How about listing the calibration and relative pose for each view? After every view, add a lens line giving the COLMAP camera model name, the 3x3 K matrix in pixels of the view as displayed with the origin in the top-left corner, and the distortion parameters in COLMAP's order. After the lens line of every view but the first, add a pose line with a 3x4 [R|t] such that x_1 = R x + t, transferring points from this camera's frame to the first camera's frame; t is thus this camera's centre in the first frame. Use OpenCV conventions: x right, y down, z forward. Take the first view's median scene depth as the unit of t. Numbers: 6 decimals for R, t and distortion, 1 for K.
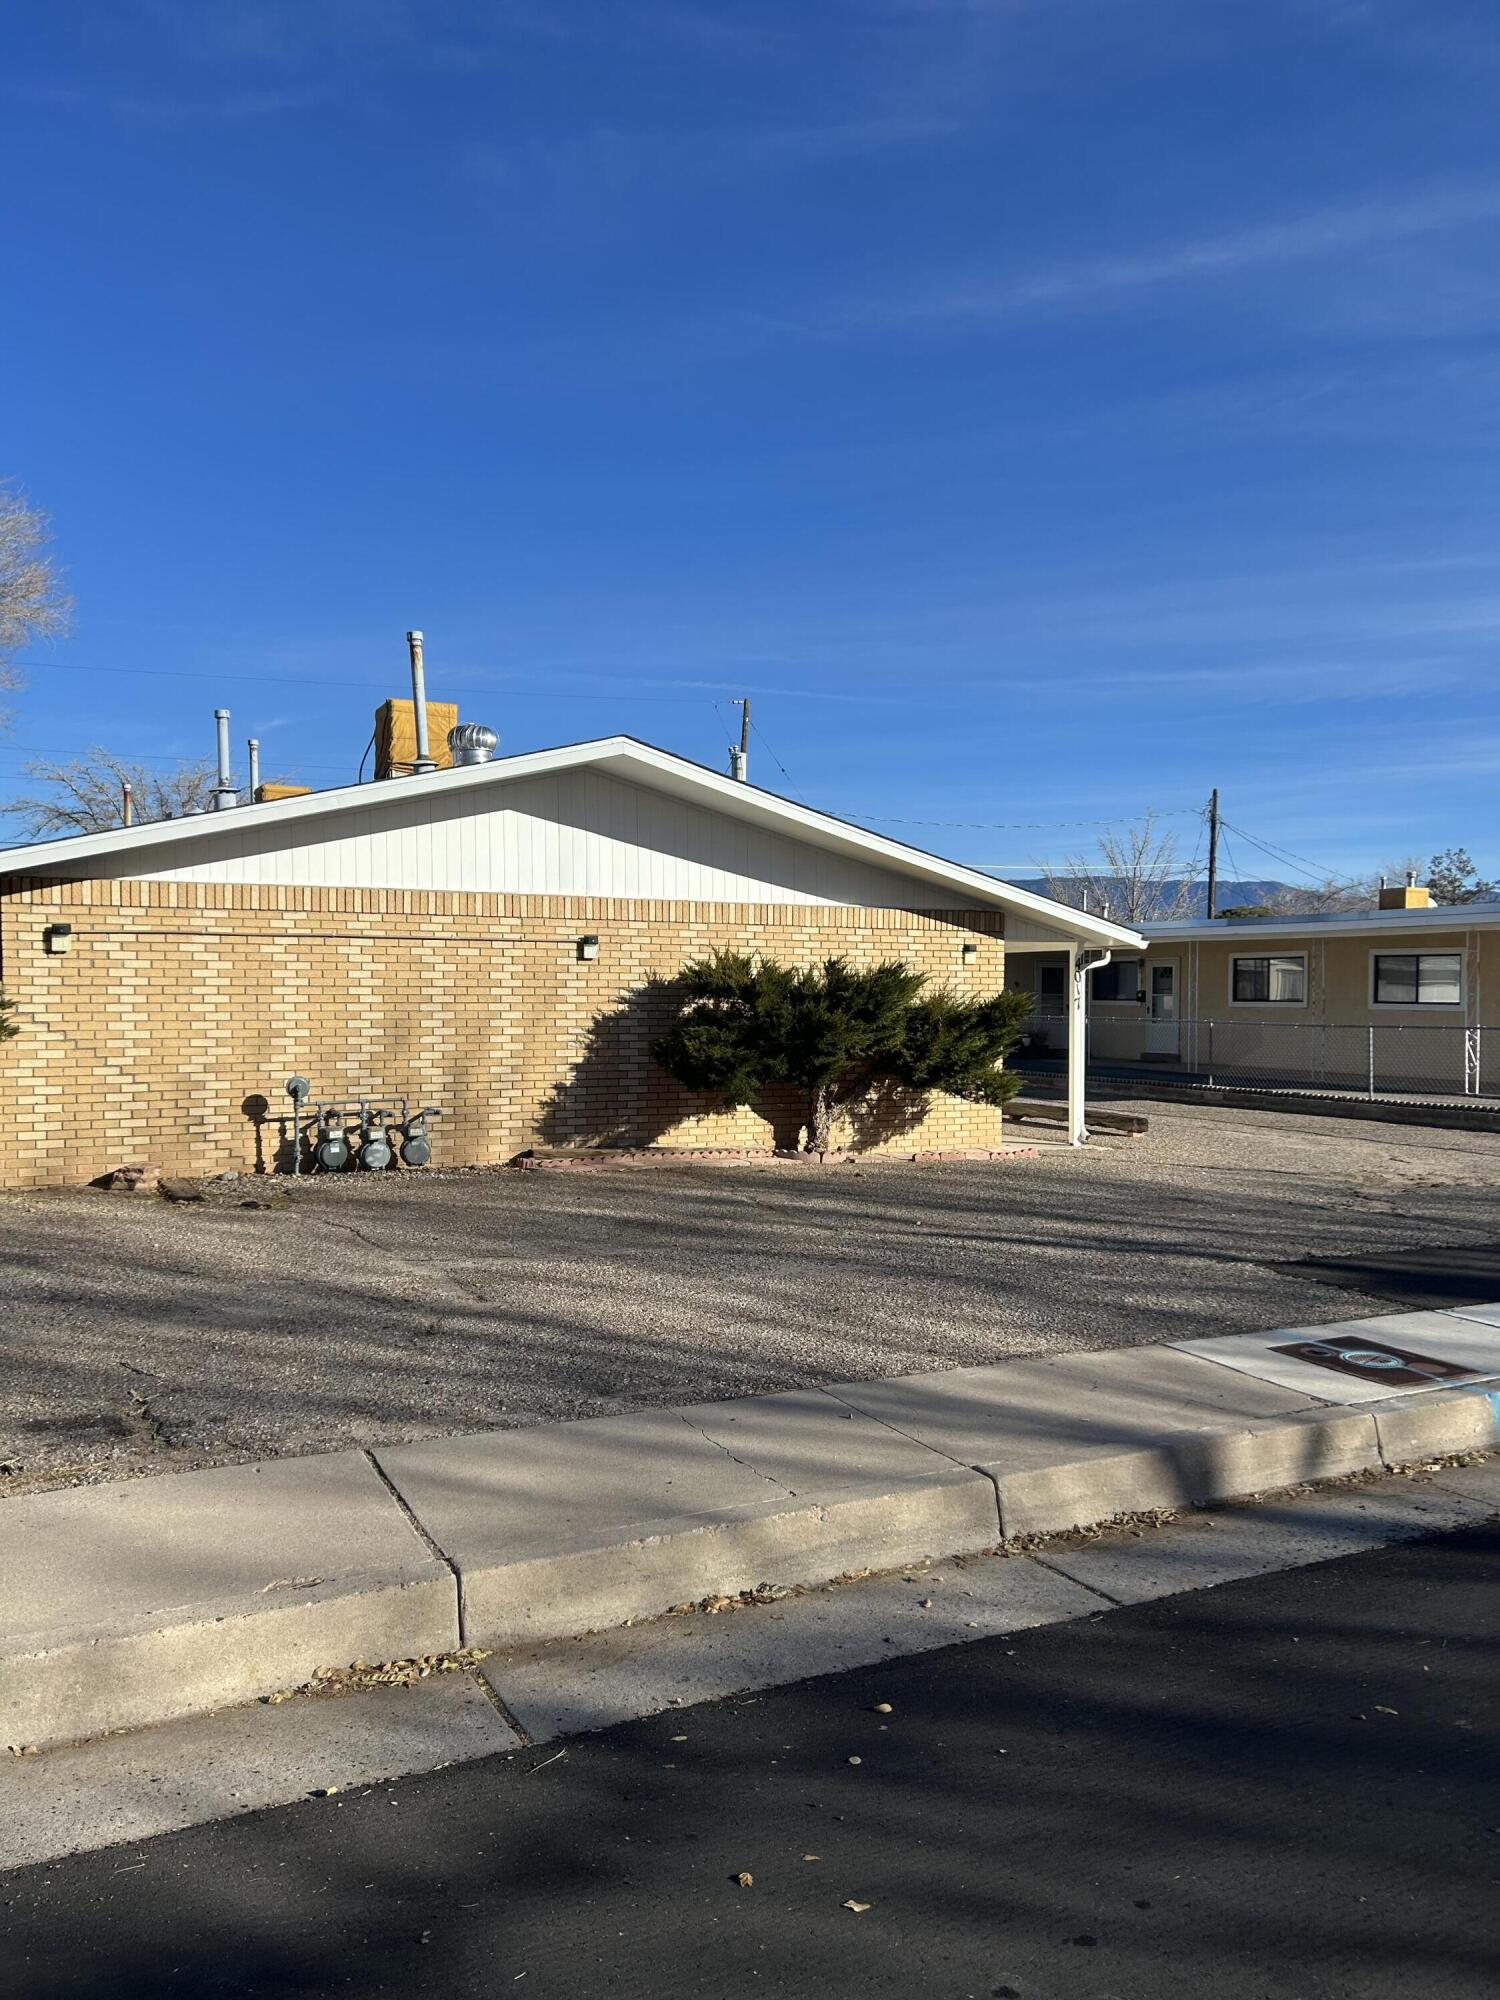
lens RADIAL K [[1503.9, 0, 779.7], [0, 1503.9, 1003.3], [0, 0, 1]] dist [0.171532, -0.382992]
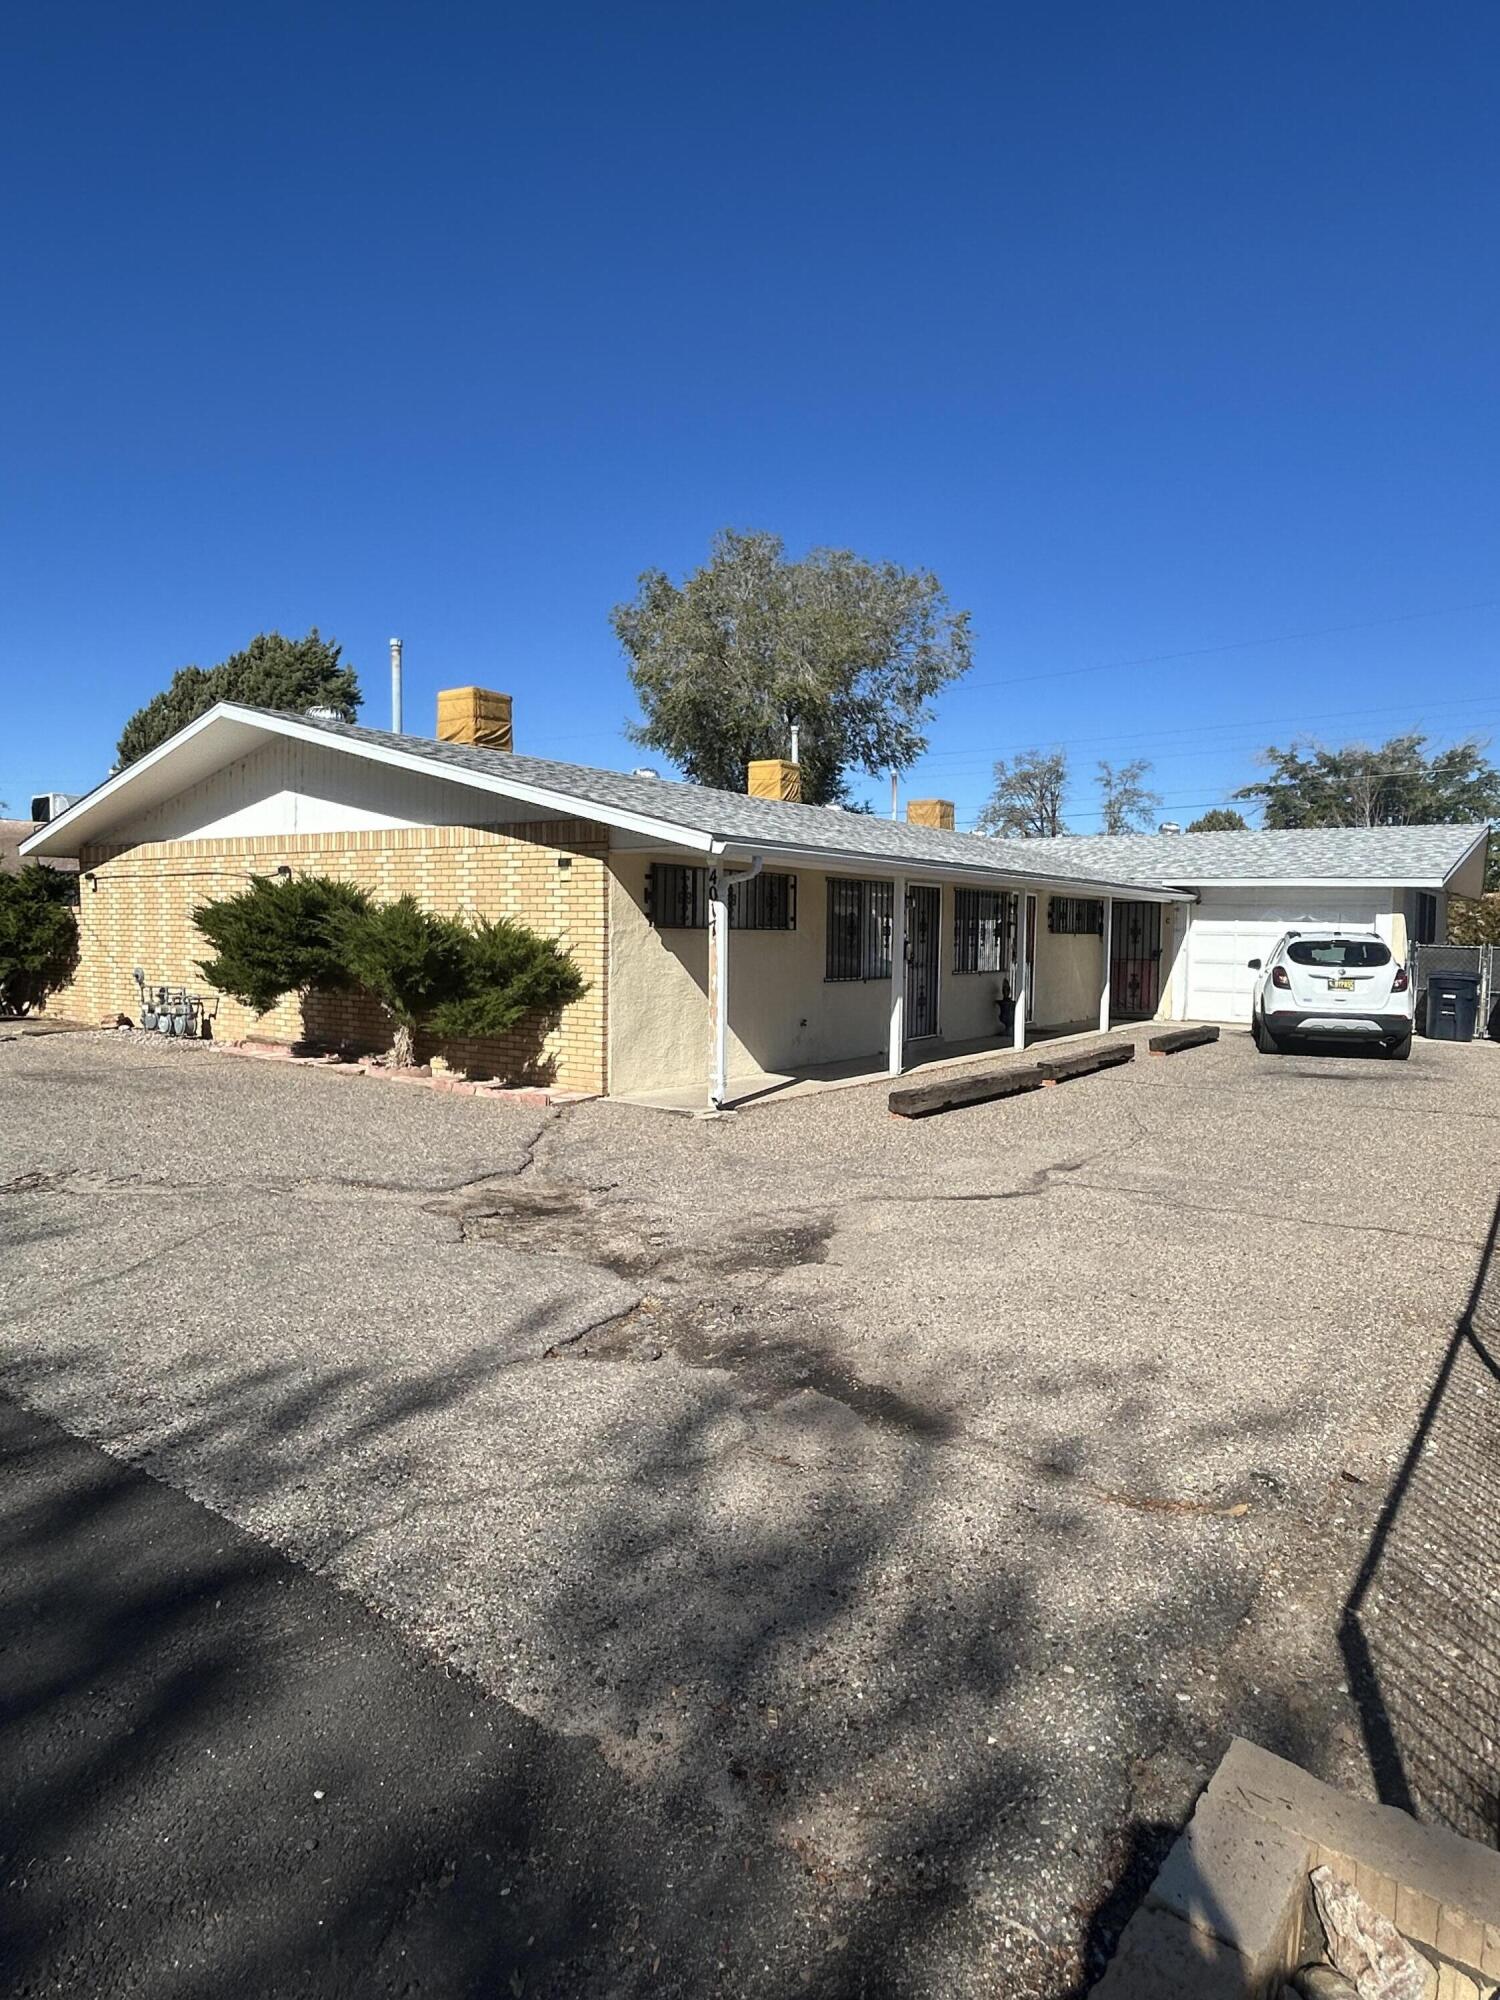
lens RADIAL K [[1215.3, 0, 750.0], [0, 1215.3, 1000.0], [0, 0, 1]] dist [0.003670, 0.000262]
pose [[0.443286, 0.053835, -0.894762, 0.971499], [-0.019953, 0.998540, 0.050194, 0.006666], [0.896158, -0.004397, 0.443713, 0.937783]]
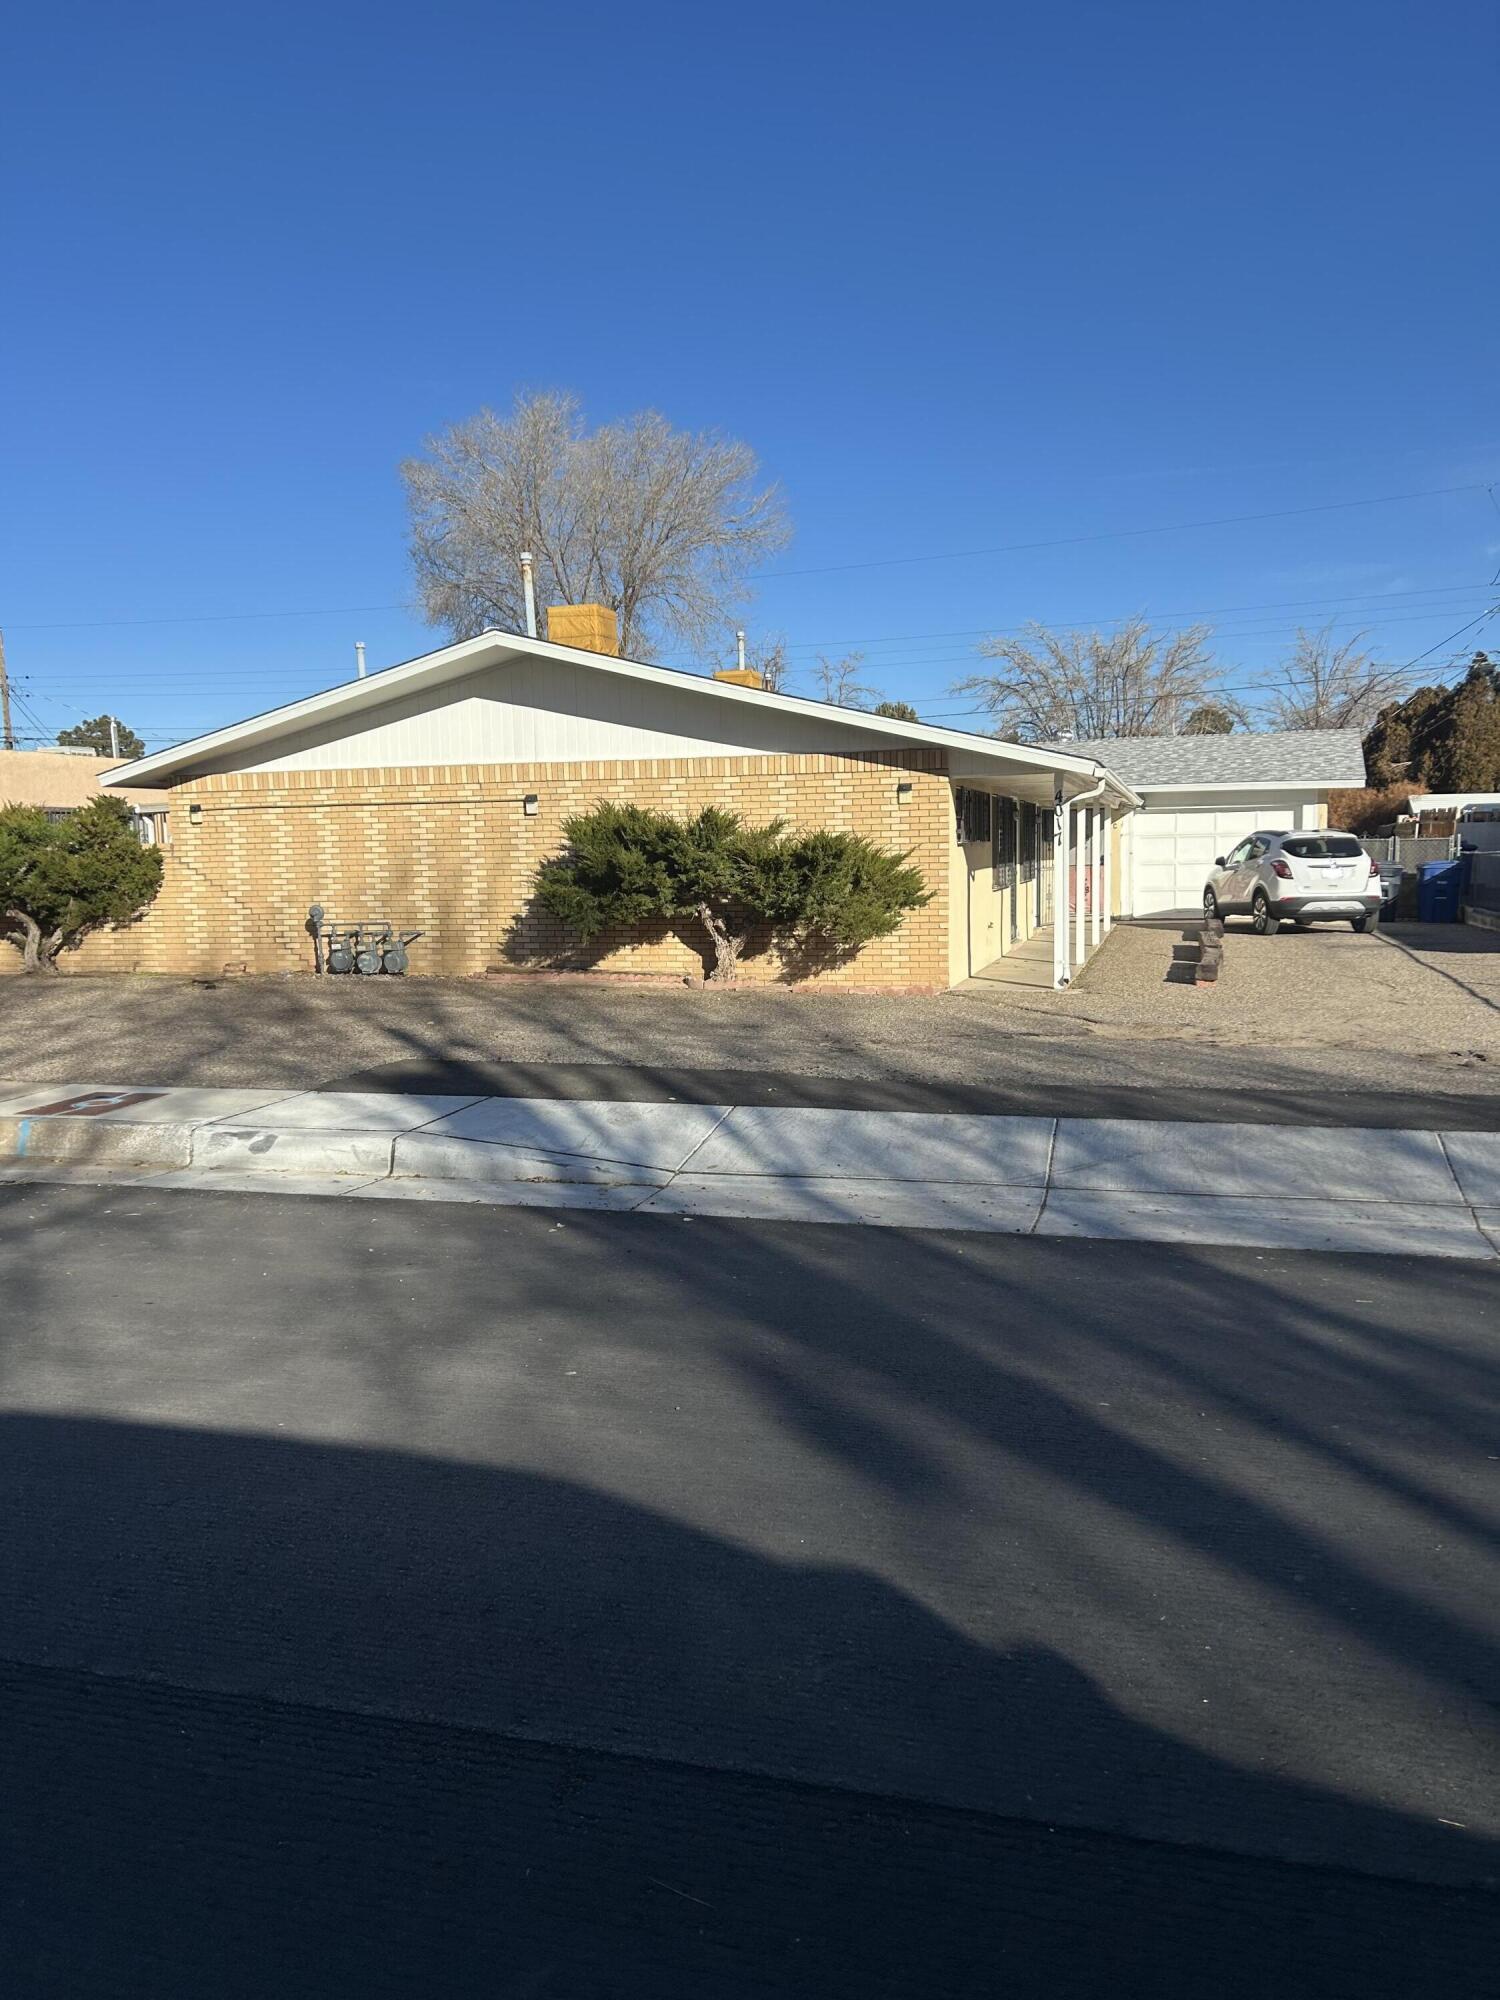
lens RADIAL K [[1503.9, 0, 779.7], [0, 1503.9, 1003.3], [0, 0, 1]] dist [0.171532, -0.382992]
pose [[0.723172, 0.051233, -0.688765, 0.917805], [0.019021, 0.995389, 0.094012, 0.012465], [0.690406, -0.081088, 0.718863, 0.248034]]
